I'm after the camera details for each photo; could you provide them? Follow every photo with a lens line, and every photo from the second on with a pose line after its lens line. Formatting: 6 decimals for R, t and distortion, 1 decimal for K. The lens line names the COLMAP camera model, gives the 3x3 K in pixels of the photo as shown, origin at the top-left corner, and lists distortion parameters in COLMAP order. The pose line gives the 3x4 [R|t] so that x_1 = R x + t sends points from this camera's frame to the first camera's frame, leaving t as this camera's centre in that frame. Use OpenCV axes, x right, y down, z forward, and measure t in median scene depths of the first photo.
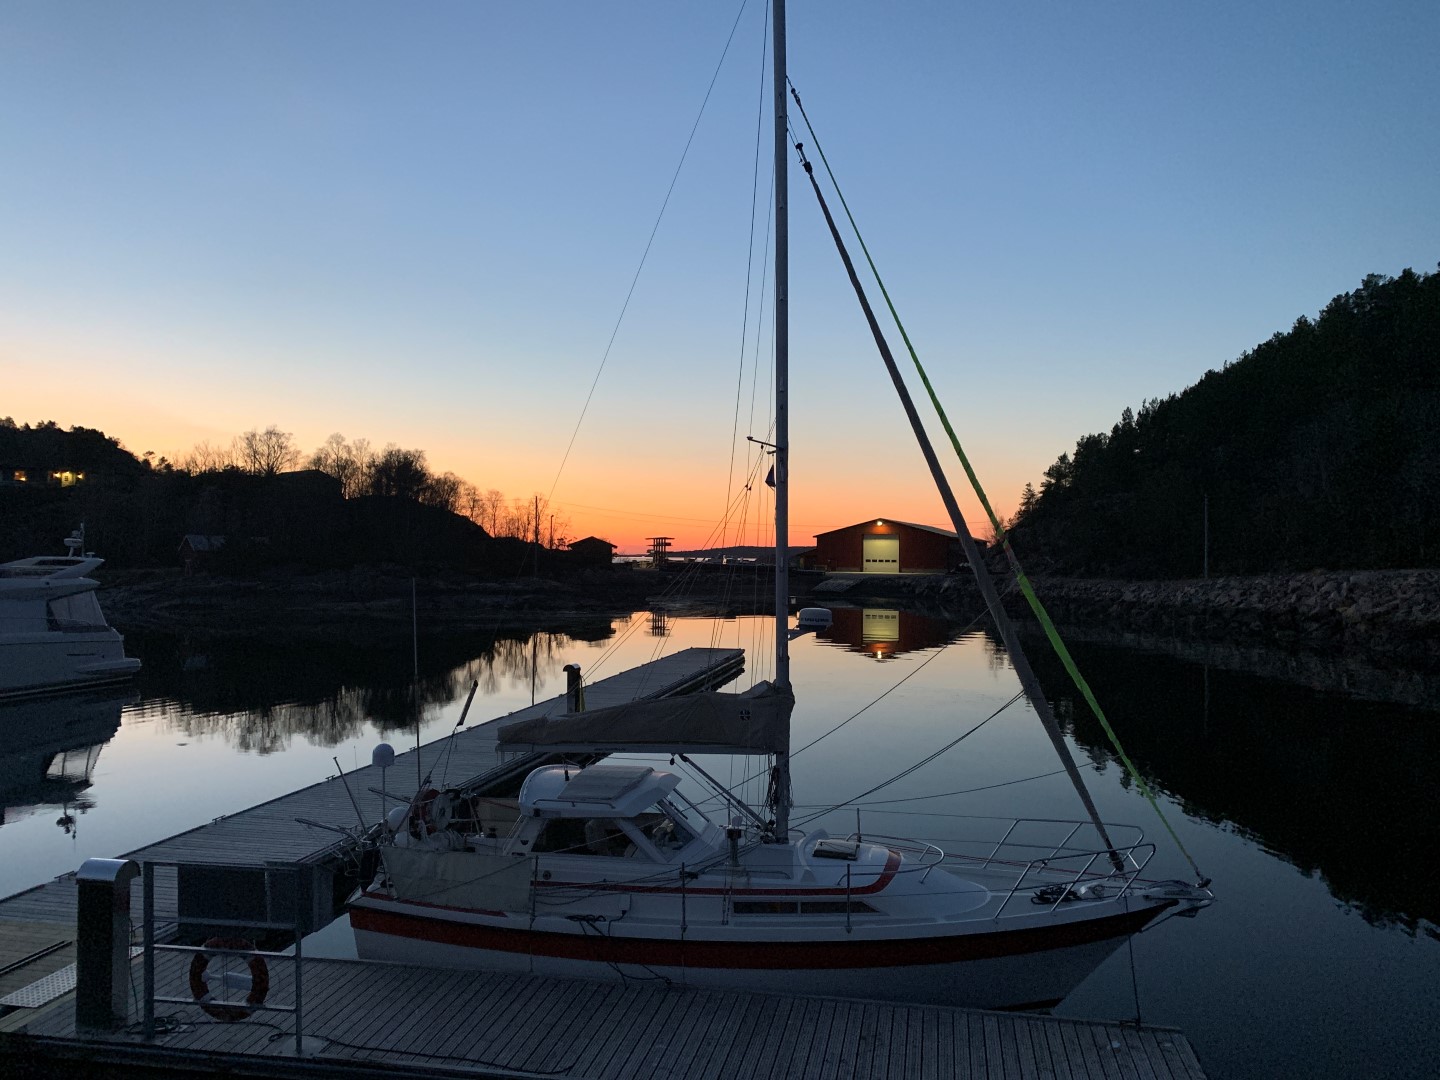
lens RADIAL K [[1109.2, 0, 711.7], [0, 1109.2, 540.5], [0, 0, 1]] dist [0.063653, -0.101926]
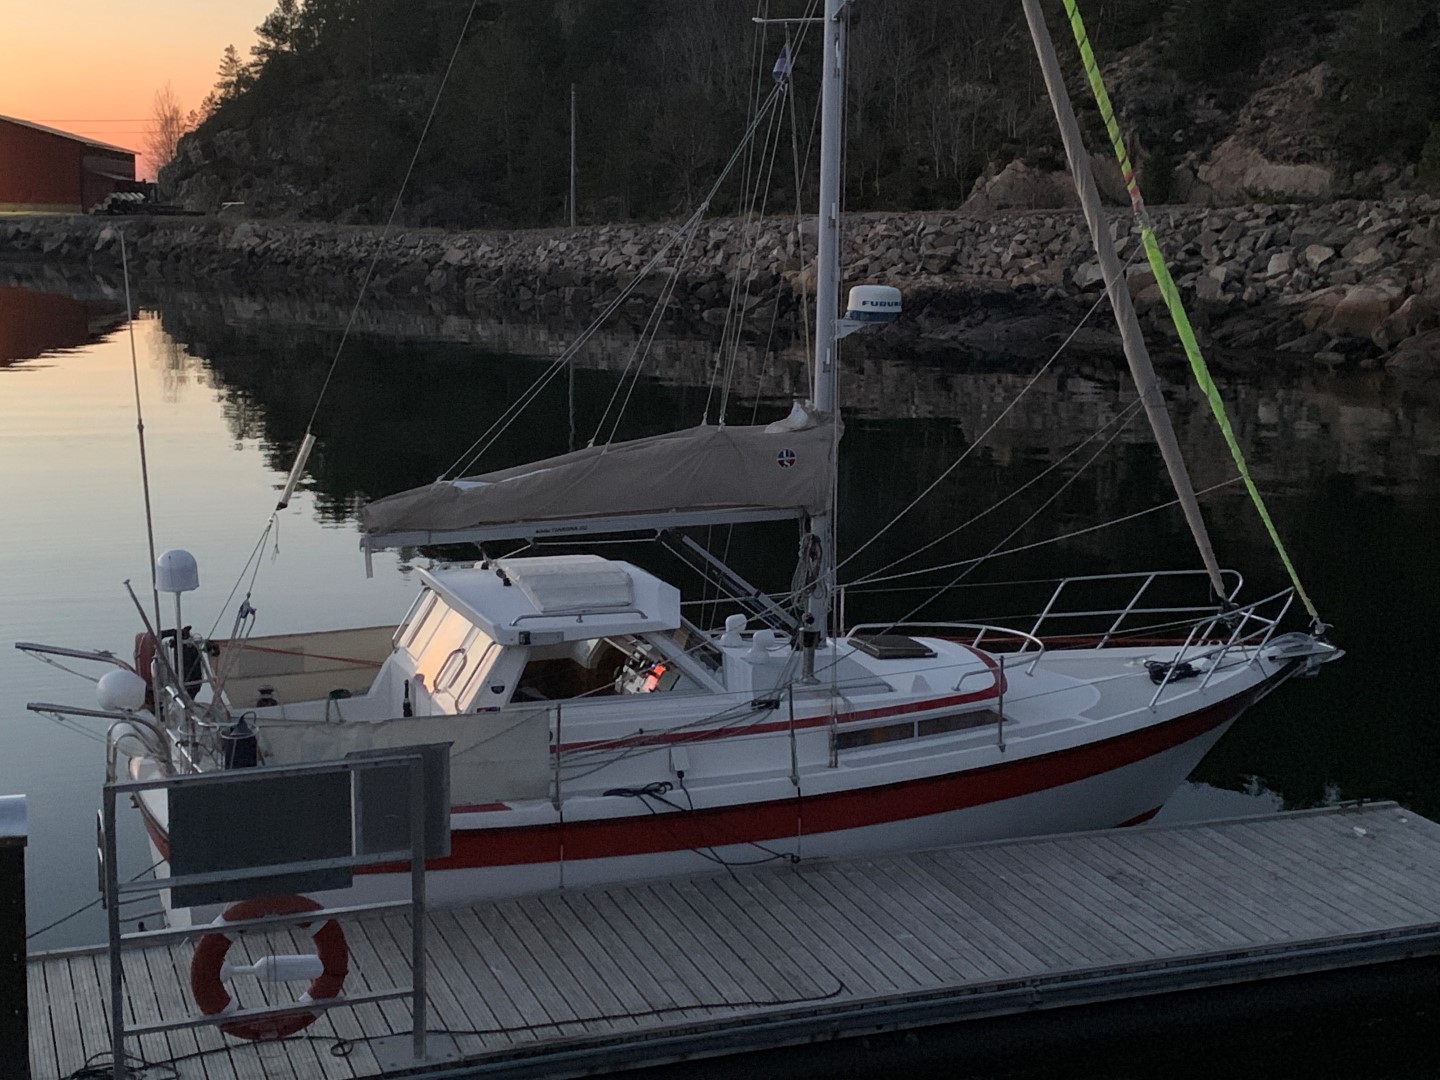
lens RADIAL K [[1988.7, 0, 703.8], [0, 1988.7, 536.5], [0, 0, 1]] dist [0.219270, -0.490025]
pose [[0.850882, -0.081270, 0.519032, -0.358909], [-0.017510, 0.983026, 0.182626, -0.003116], [-0.525065, -0.164482, 0.835017, 0.040209]]
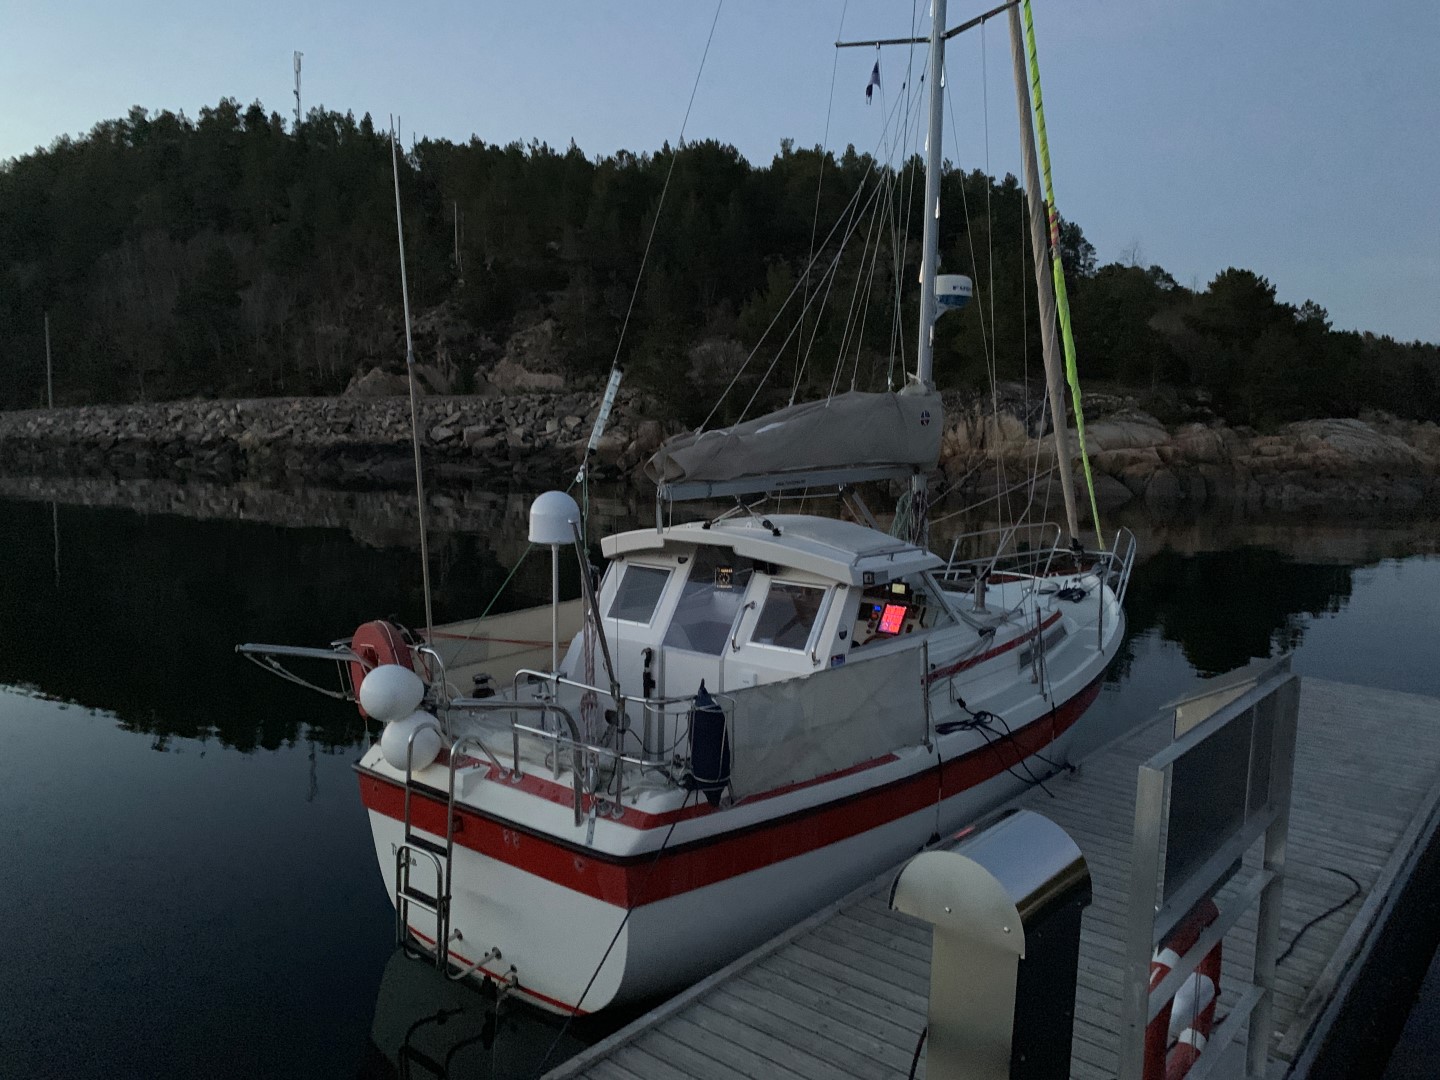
lens RADIAL K [[1109.2, 0, 711.7], [0, 1109.2, 540.5], [0, 0, 1]] dist [0.063653, -0.101926]
pose [[0.479704, -0.091563, 0.872640, -0.394886], [-0.022650, 0.992917, 0.116634, 0.092699], [-0.877138, -0.075716, 0.474232, 0.462377]]
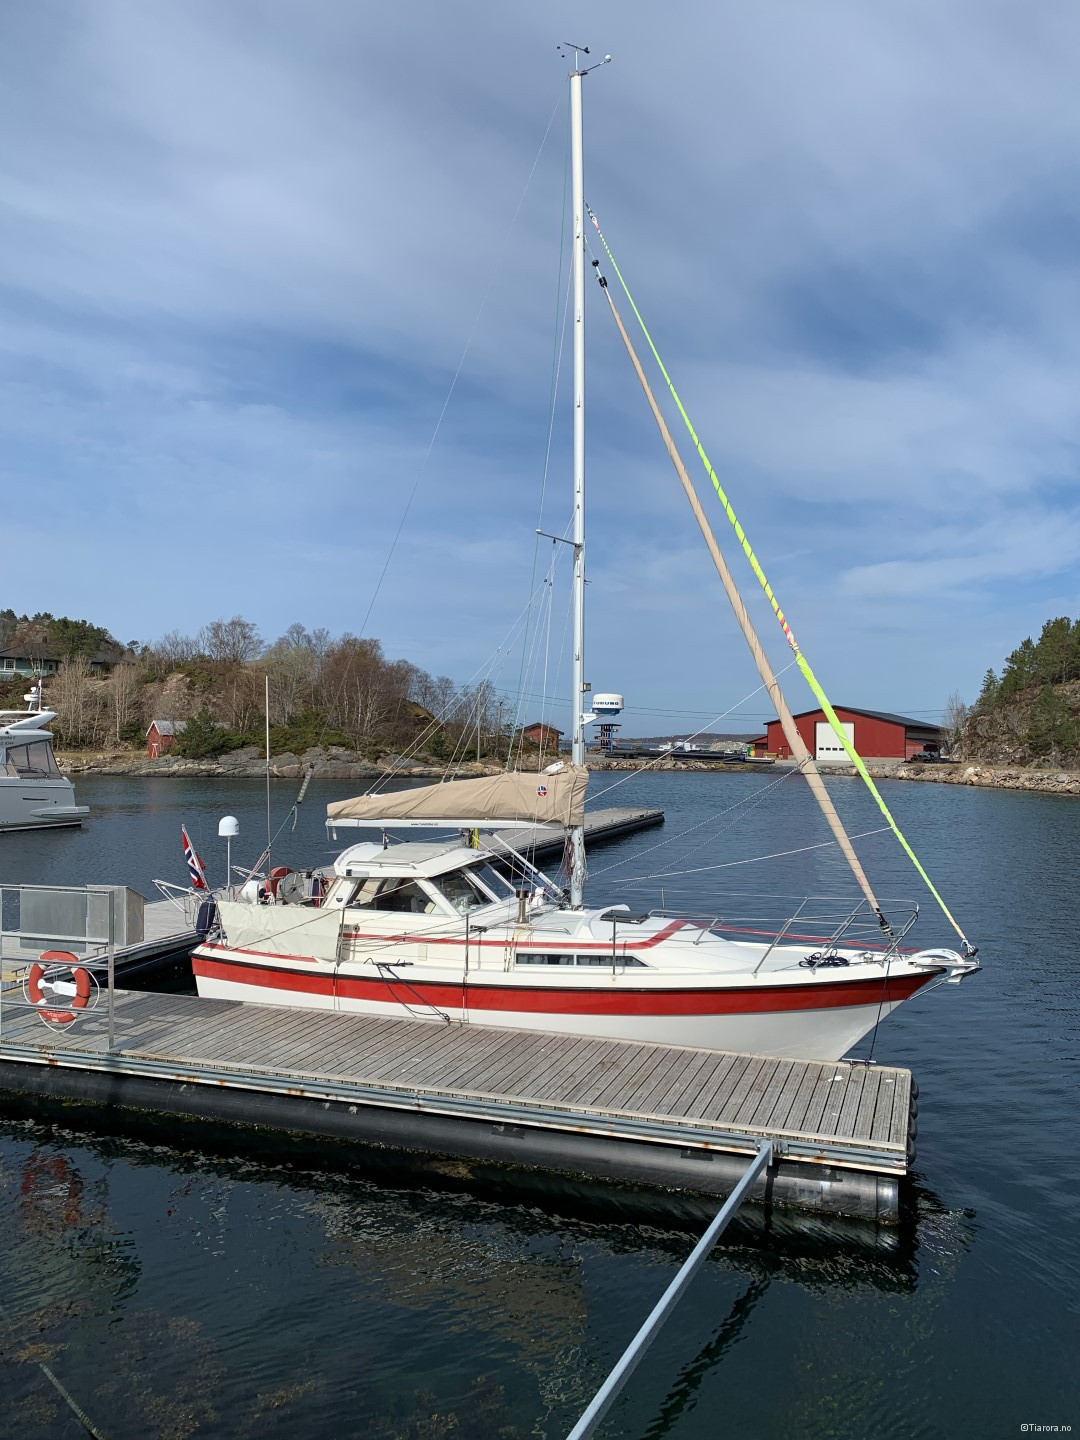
lens RADIAL K [[1127.6, 0, 540.0], [0, 1127.6, 720.0], [0, 0, 1]] dist [0.045873, -0.141974]
pose [[0.993039, 0.008446, -0.117484, 0.094028], [-0.010267, 0.999836, -0.014901, 0.062479], [0.117339, 0.016003, 0.992963, -0.050476]]
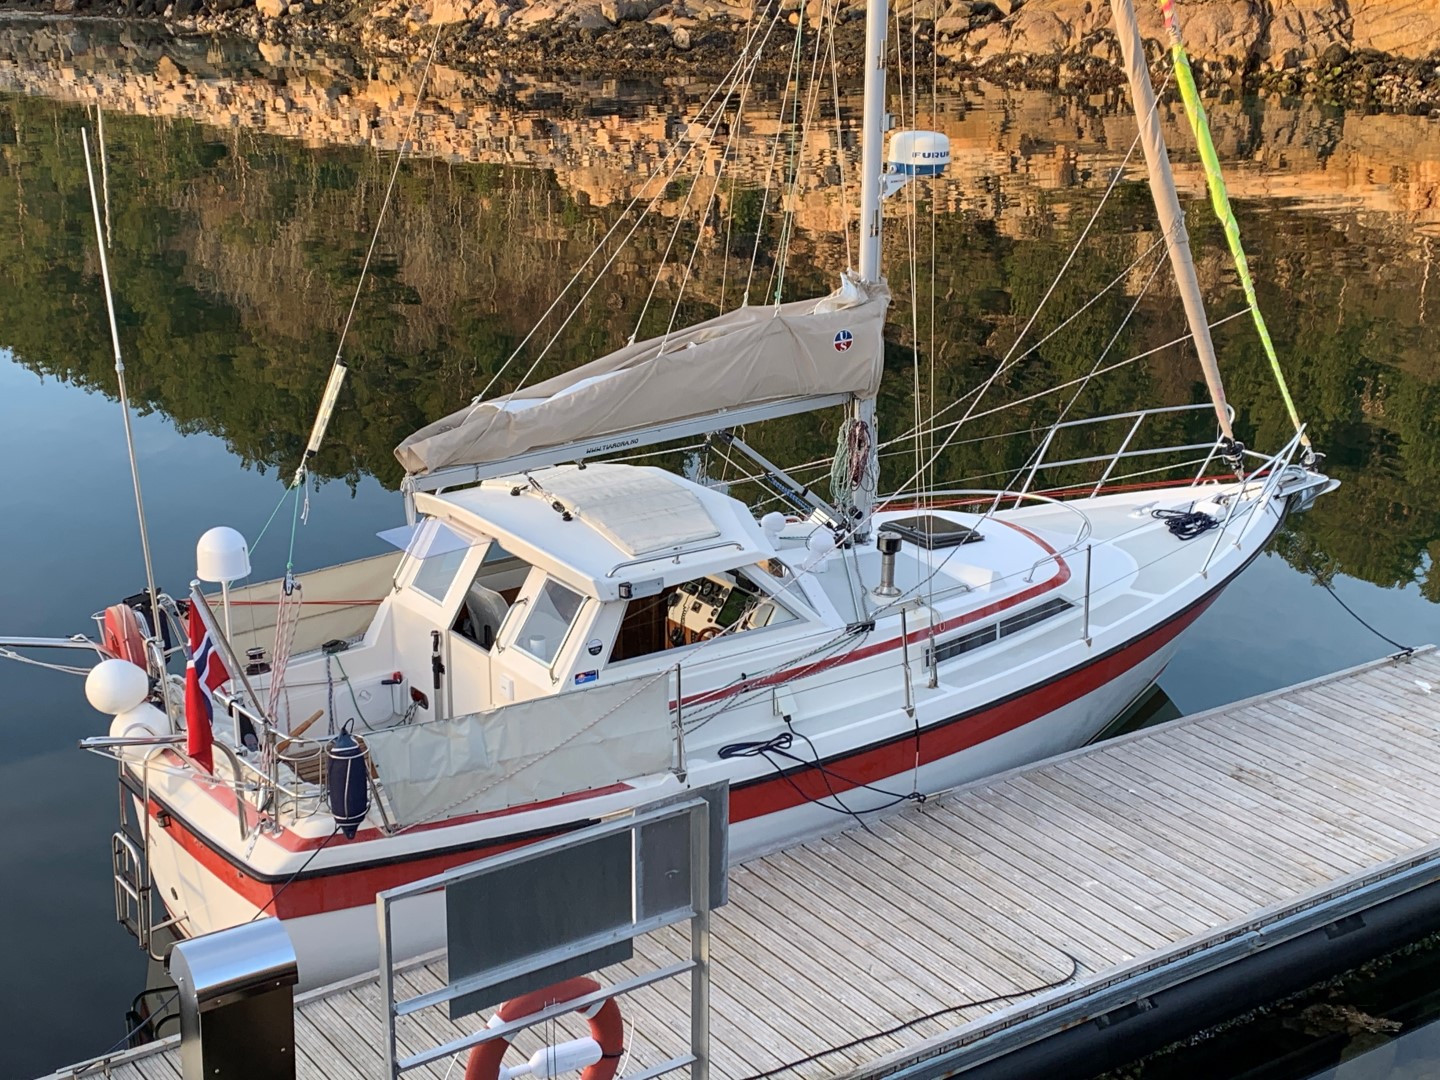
lens RADIAL K [[2091.9, 0, 720.0], [0, 2091.9, 540.0], [0, 0, 1]] dist [0.129486, -0.034784]
pose [[0.701220, -0.221170, 0.677772, -0.445557], [-0.005367, 0.949000, 0.315229, -0.047144], [-0.712925, -0.224682, 0.664271, 0.191713]]
